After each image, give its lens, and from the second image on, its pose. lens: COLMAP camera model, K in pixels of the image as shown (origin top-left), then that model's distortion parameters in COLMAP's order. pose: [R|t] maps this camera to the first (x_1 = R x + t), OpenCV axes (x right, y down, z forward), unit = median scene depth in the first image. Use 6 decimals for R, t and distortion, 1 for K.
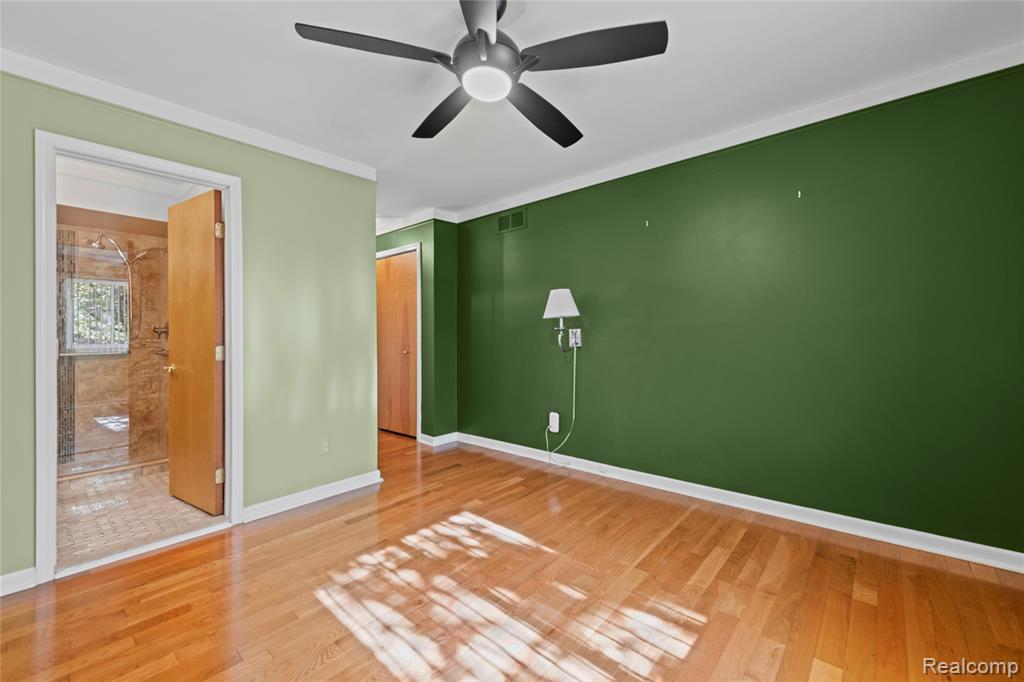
lens RADIAL K [[410.4, 0, 509.3], [0, 410.4, 324.0], [0, 0, 1]] dist [0.010675, -0.000054]
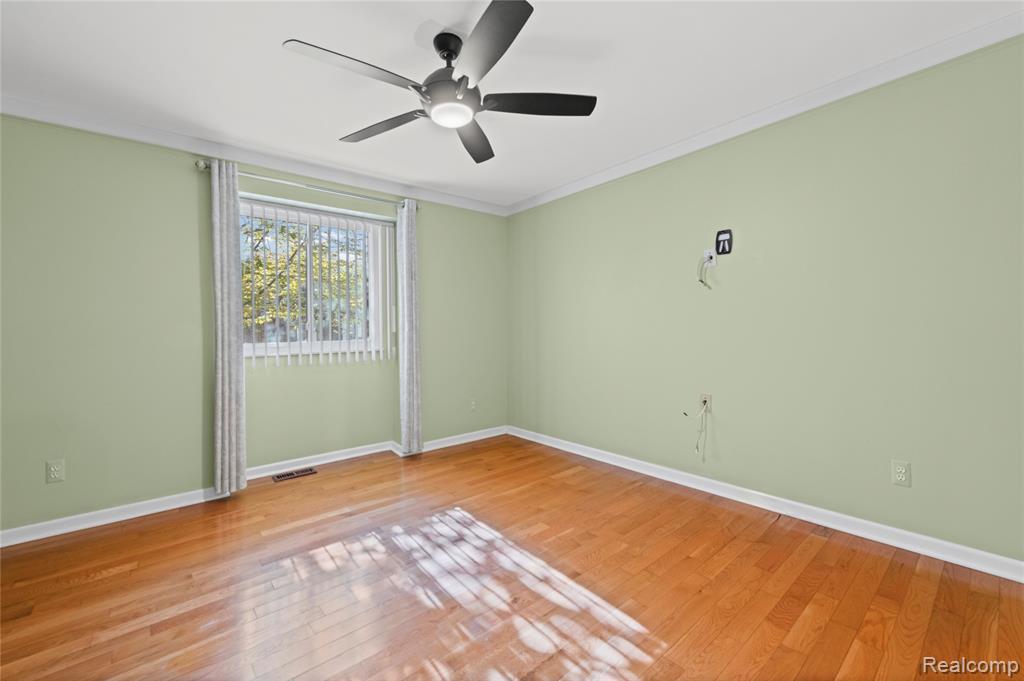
lens RADIAL K [[410.4, 0, 509.3], [0, 410.4, 323.5], [0, 0, 1]] dist [0.010675, -0.000054]
pose [[-0.987808, 0.032836, 0.152176, -0.344257], [0.027204, 0.998871, -0.038948, 0.064025], [-0.153283, -0.034333, -0.987586, 1.847969]]
